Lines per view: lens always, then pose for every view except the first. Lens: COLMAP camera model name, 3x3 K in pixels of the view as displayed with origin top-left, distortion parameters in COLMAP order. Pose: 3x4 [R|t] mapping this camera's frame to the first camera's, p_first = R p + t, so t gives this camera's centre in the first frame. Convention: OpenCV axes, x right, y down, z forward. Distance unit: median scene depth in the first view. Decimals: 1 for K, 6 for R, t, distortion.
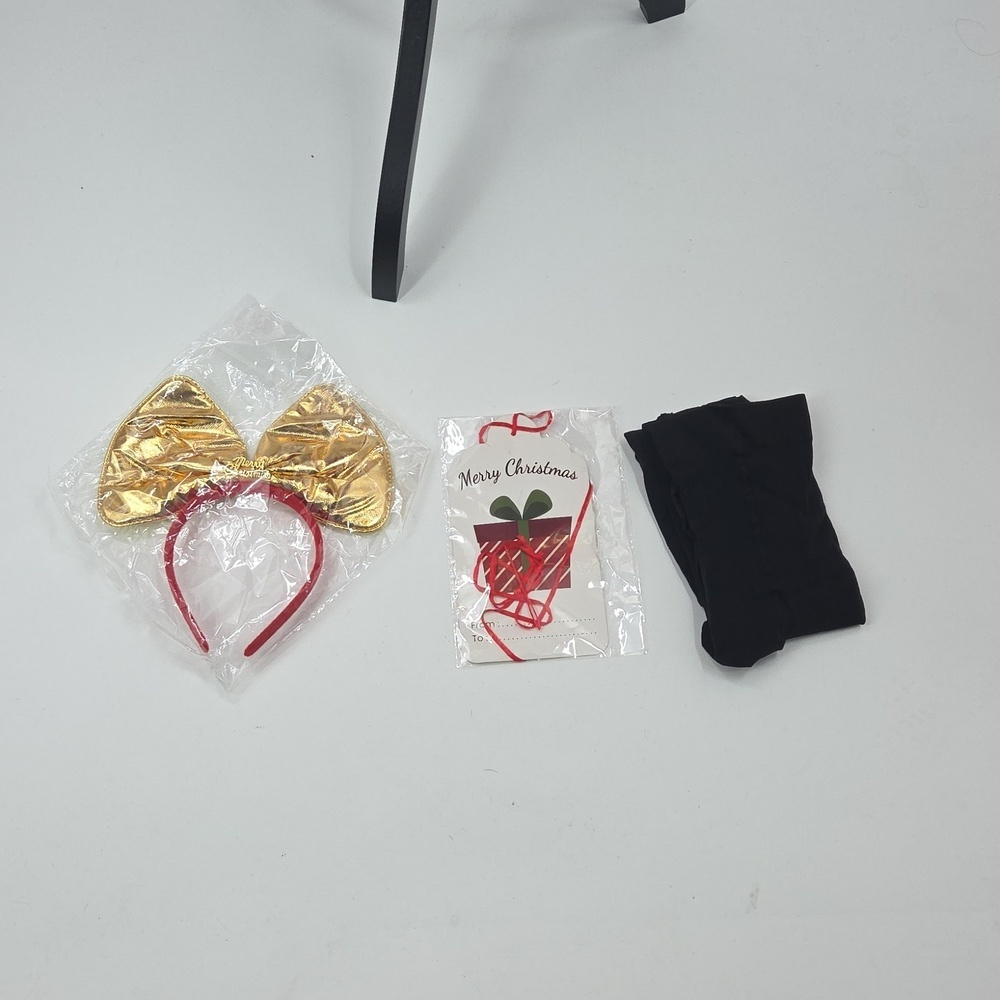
lens RADIAL K [[974.0, 0, 498.6], [0, 974.0, 498.0], [0, 0, 1]] dist [0.050331, 0.000000]
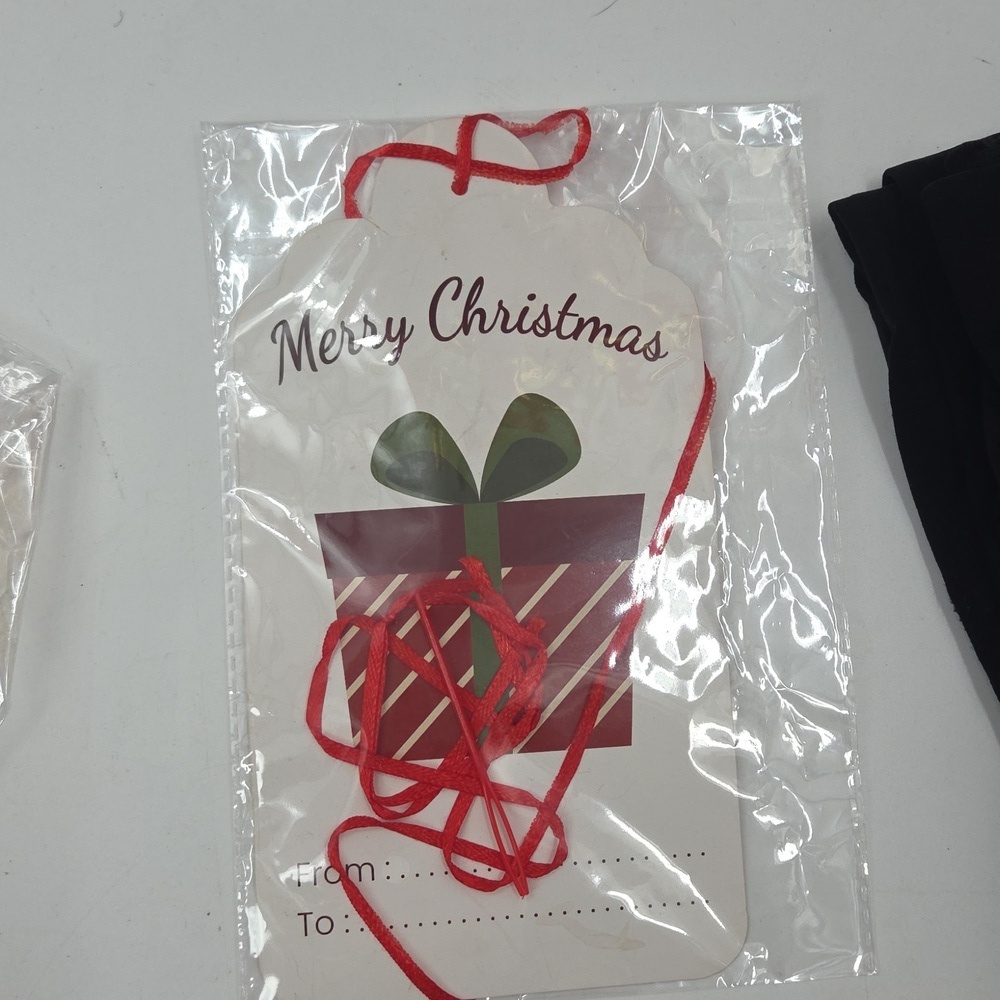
lens RADIAL K [[974.0, 0, 501.4], [0, 974.0, 496.9], [0, 0, 1]] dist [0.050331, 0.000000]
pose [[0.996634, 0.036133, 0.073587, 0.008875], [-0.016646, 0.968124, -0.249919, 0.095339], [-0.080271, 0.247853, 0.965466, 0.696021]]
